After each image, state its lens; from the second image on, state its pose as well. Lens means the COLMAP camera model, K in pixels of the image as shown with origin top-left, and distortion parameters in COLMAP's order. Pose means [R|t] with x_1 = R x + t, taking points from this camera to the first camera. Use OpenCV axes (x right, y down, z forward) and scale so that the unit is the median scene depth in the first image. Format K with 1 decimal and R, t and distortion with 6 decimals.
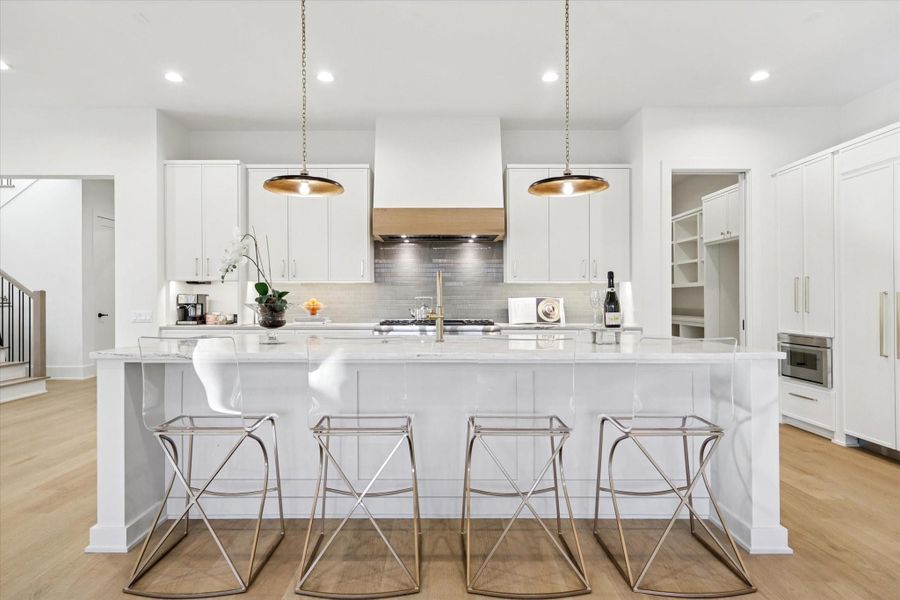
lens RADIAL K [[485.4, 0, 435.3], [0, 485.4, 309.3], [0, 0, 1]] dist [0.001326, -0.000097]
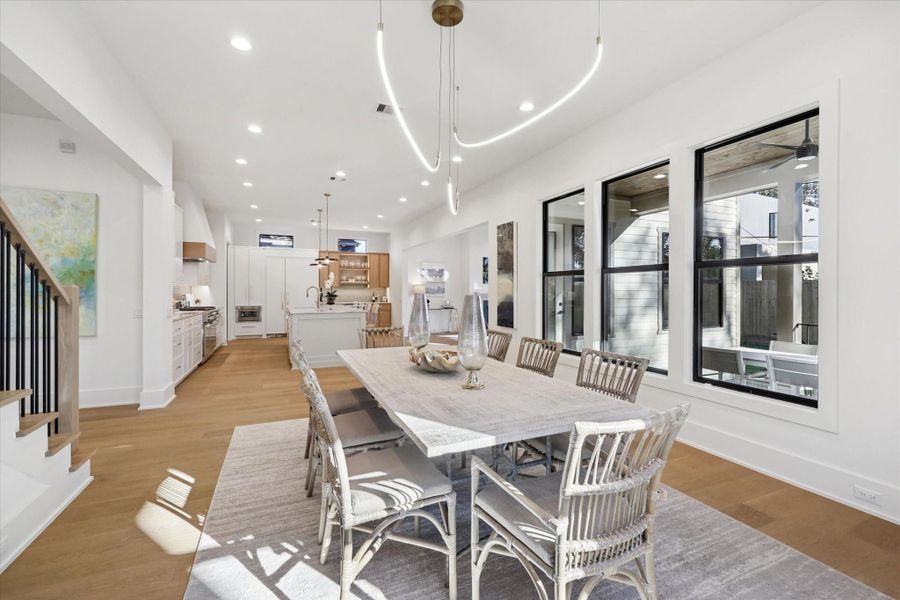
lens RADIAL K [[363.7, 0, 451.9], [0, 363.7, 294.1], [0, 0, 1]] dist [0.001542, 0.000150]
pose [[-0.433092, -0.009423, 0.901301, -1.425063], [0.012300, 0.999790, 0.016362, -0.031134], [-0.901266, 0.018172, -0.432885, 0.692336]]
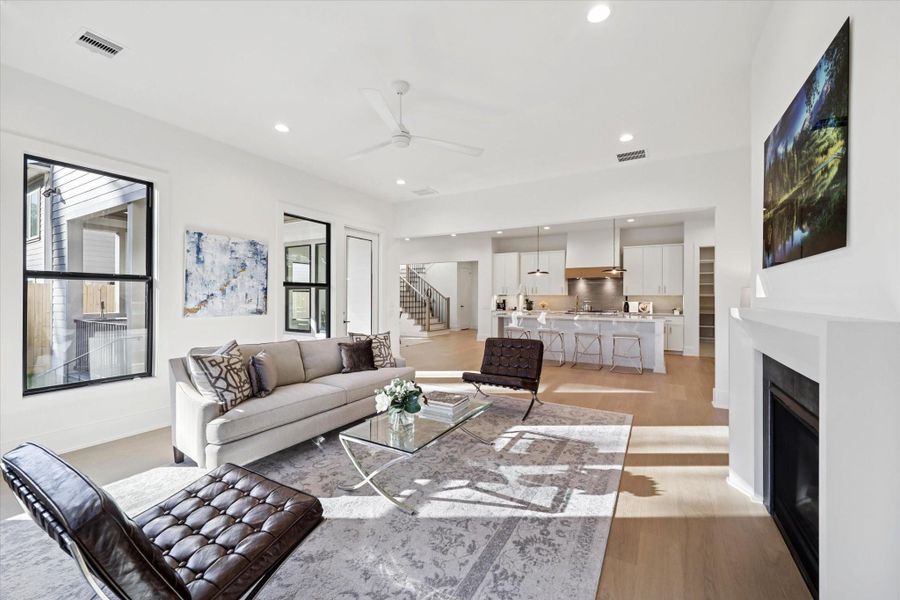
lens RADIAL K [[363.7, 0, 451.9], [0, 363.7, 294.1], [0, 0, 1]] dist [0.001542, 0.000150]
pose [[0.867116, -0.000470, -0.498107, 0.304127], [-0.012960, 0.999640, -0.023503, -0.008719], [0.497938, 0.026835, 0.866797, -0.970730]]
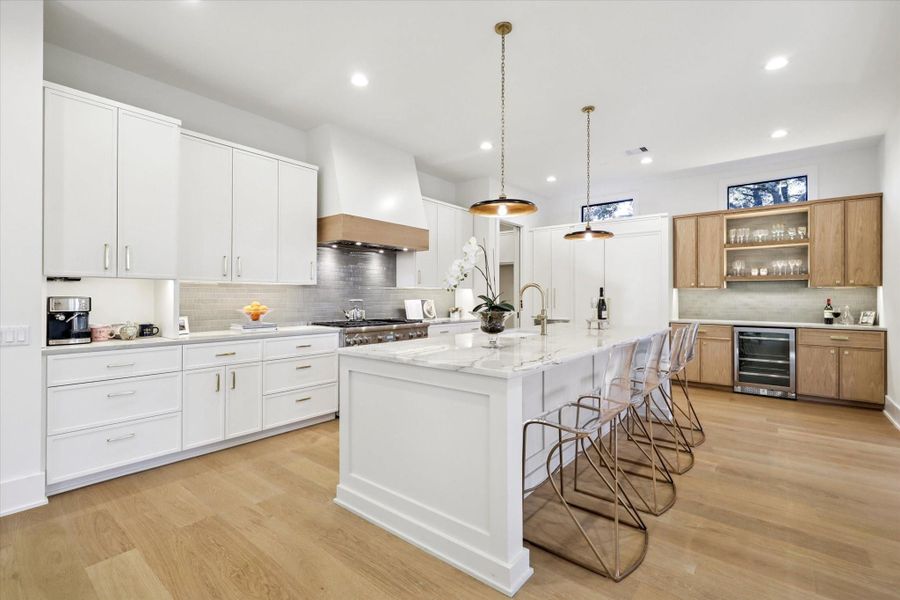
lens RADIAL K [[406.3, 0, 445.0], [0, 406.3, 297.5], [0, 0, 1]] dist [0.001667, 0.000275]
pose [[0.635102, -0.001345, 0.772427, -0.596578], [0.012714, 0.999881, -0.008713, -0.019200], [-0.772324, 0.015354, 0.635044, 0.265180]]
